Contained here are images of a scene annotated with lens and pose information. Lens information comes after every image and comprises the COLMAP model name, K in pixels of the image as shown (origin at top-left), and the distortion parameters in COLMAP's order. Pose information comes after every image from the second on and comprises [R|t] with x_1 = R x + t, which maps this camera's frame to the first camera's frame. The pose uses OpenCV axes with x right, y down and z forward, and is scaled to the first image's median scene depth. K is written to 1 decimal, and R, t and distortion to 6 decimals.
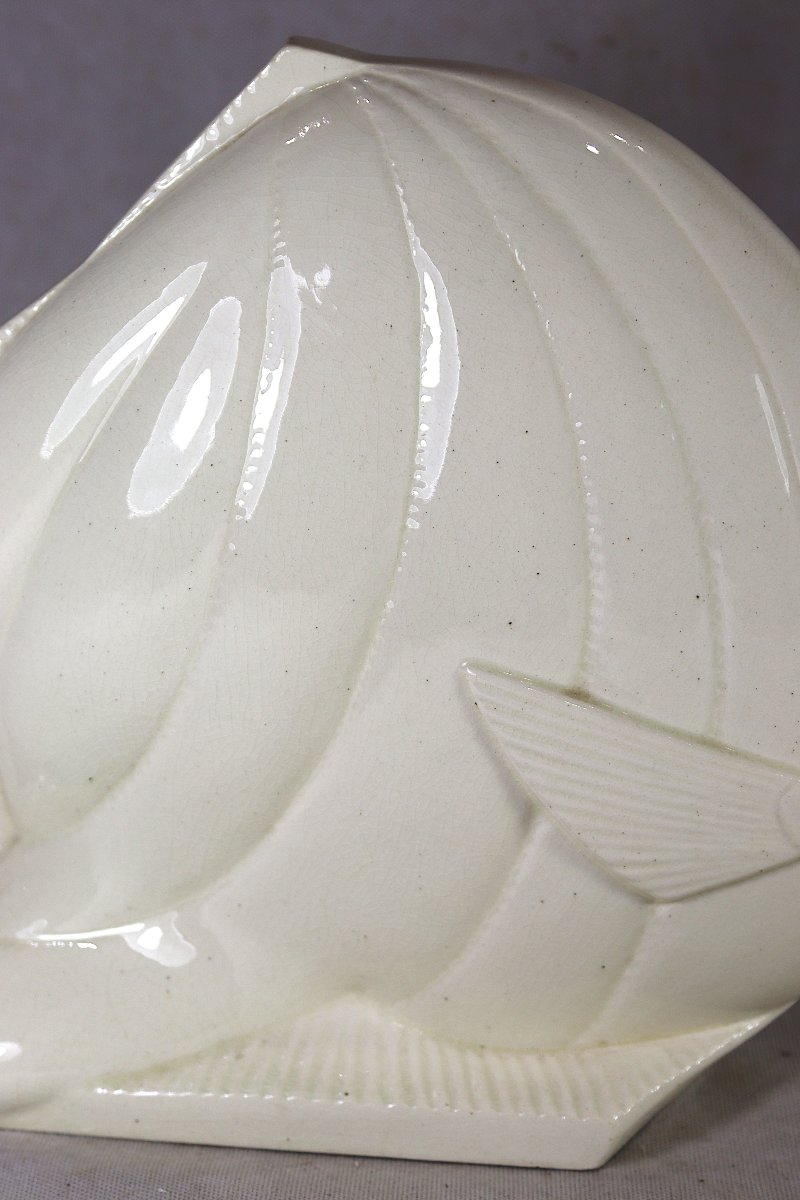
lens RADIAL K [[2978.9, 0, 400.0], [0, 2978.9, 600.0], [0, 0, 1]] dist [0.148994, 0.135992]
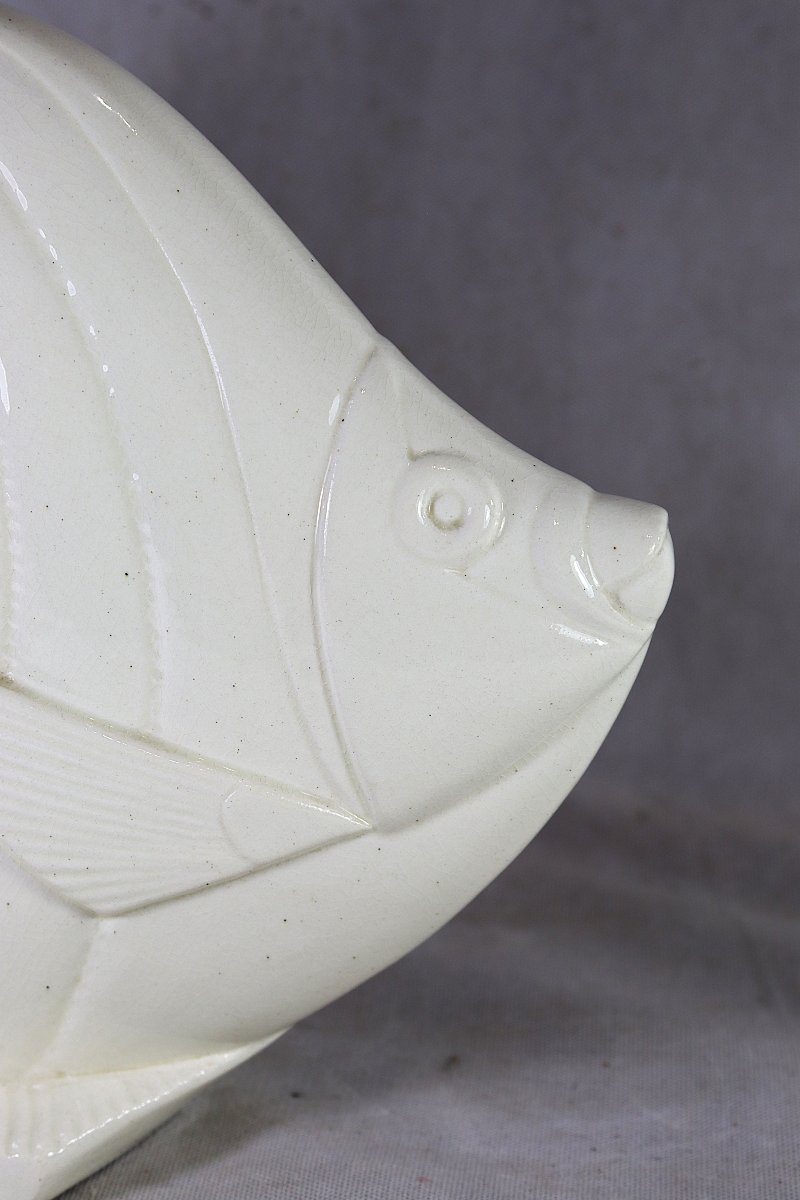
lens RADIAL K [[2978.9, 0, 400.0], [0, 2978.9, 600.0], [0, 0, 1]] dist [0.148994, 0.135992]
pose [[0.997057, 0.030652, -0.070274, 0.239038], [-0.032389, 0.999194, -0.023709, 0.024685], [0.069490, 0.025915, 0.997246, 0.107235]]
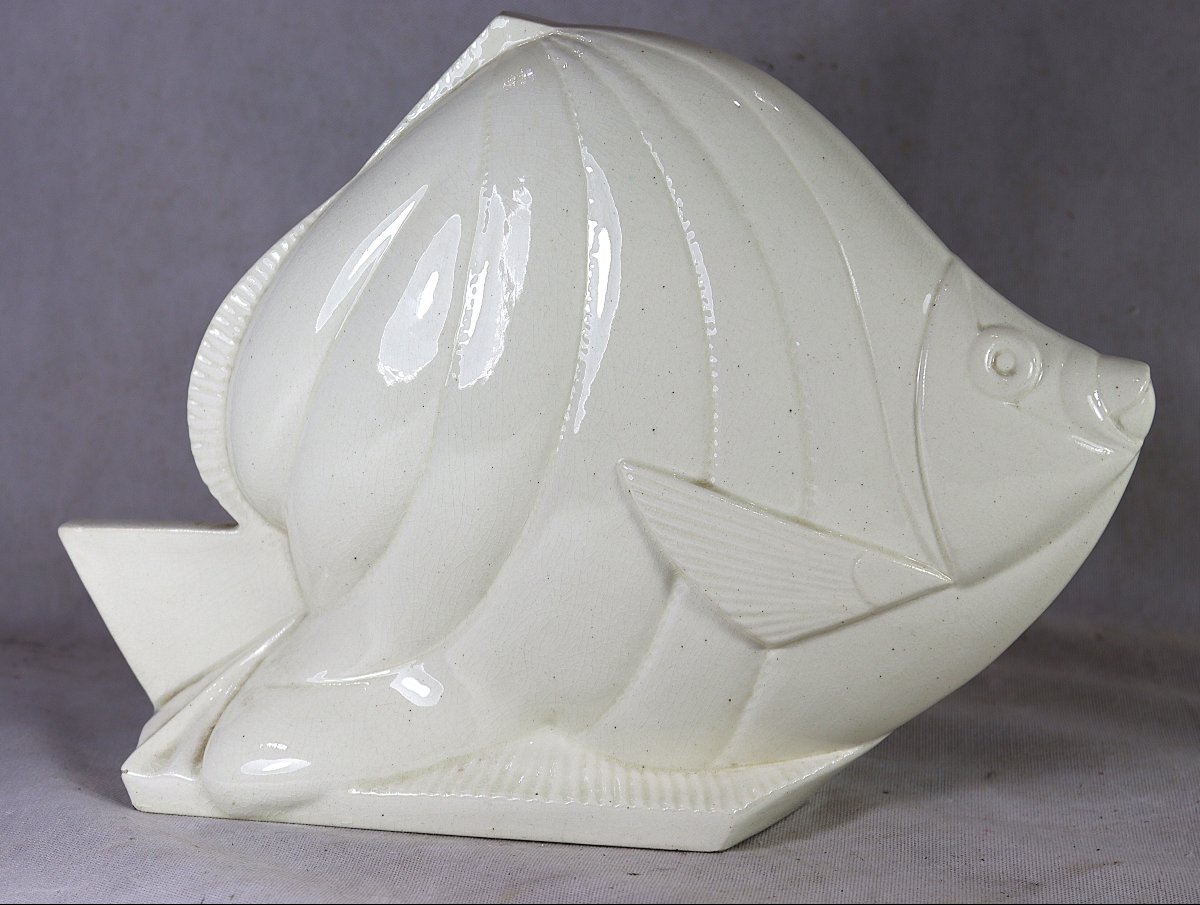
lens RADIAL K [[2920.1, 0, 600.0], [0, 2920.1, 452.5], [0, 0, 1]] dist [0.119889, -0.421004]
pose [[0.994979, 0.008726, -0.099707, 0.142485], [-0.020358, 0.993012, -0.116248, 0.169552], [0.097996, 0.117694, 0.988203, -0.310406]]
